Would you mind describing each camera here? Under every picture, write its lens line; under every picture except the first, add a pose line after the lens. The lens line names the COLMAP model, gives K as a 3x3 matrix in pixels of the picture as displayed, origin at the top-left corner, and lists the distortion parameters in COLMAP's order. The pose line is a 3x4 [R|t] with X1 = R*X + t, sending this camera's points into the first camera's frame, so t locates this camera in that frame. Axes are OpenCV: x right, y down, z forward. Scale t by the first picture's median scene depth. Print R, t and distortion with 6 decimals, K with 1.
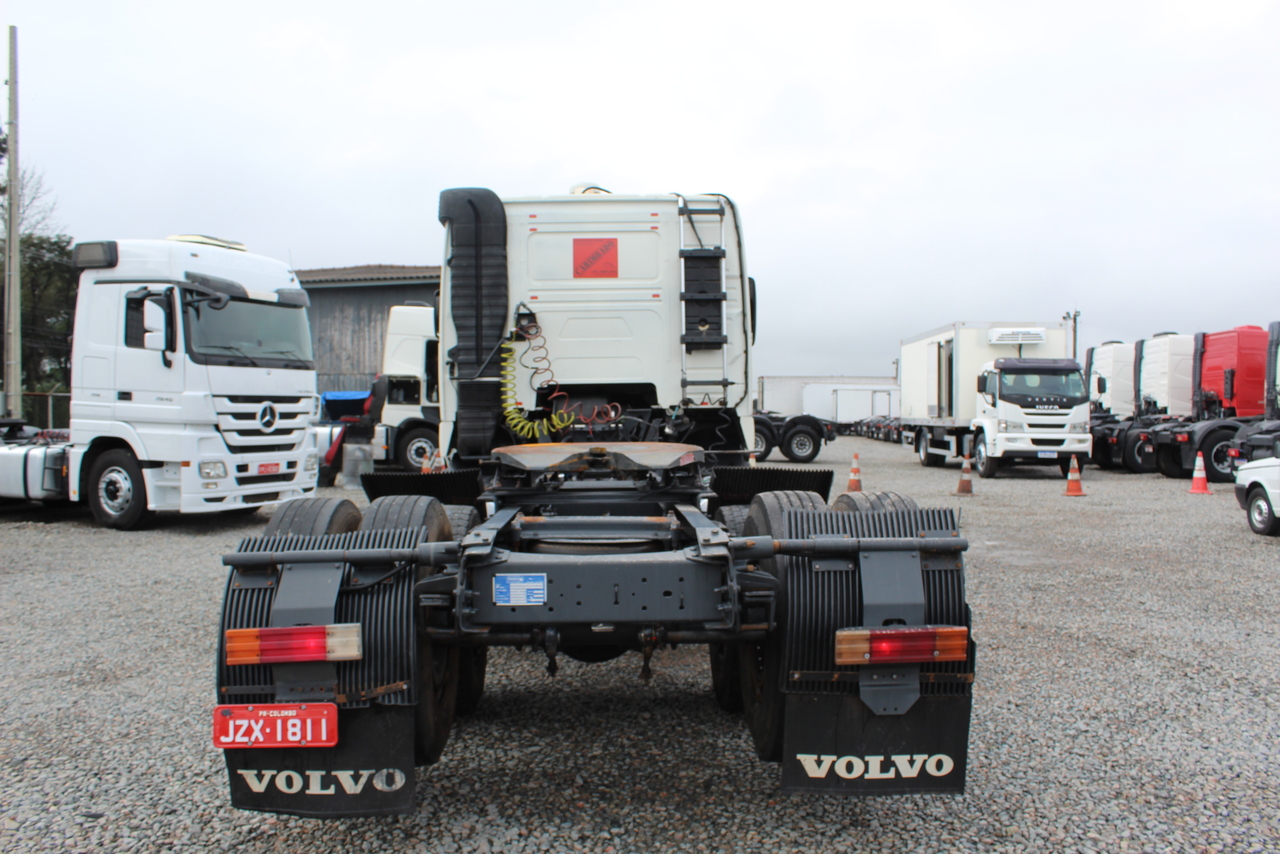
lens RADIAL K [[1060.7, 0, 640.0], [0, 1060.7, 427.0], [0, 0, 1]] dist [-0.178761, 0.168454]
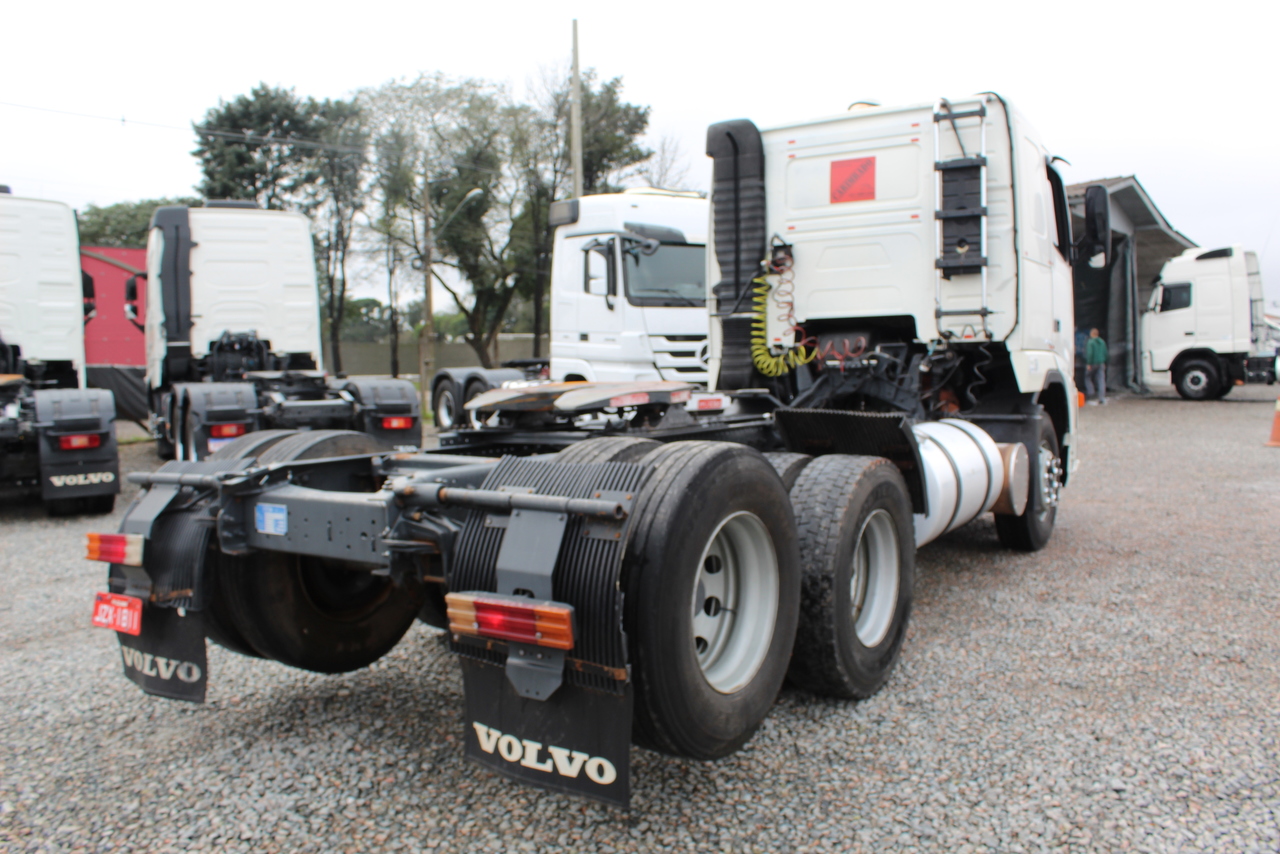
lens RADIAL K [[1052.7, 0, 640.0], [0, 1052.7, 427.0], [0, 0, 1]] dist [-0.170637, 0.168849]
pose [[0.819806, 0.027821, -0.571966, 0.330775], [0.007614, 0.998201, 0.059466, -0.000403], [0.572591, -0.053105, 0.818119, 0.144008]]
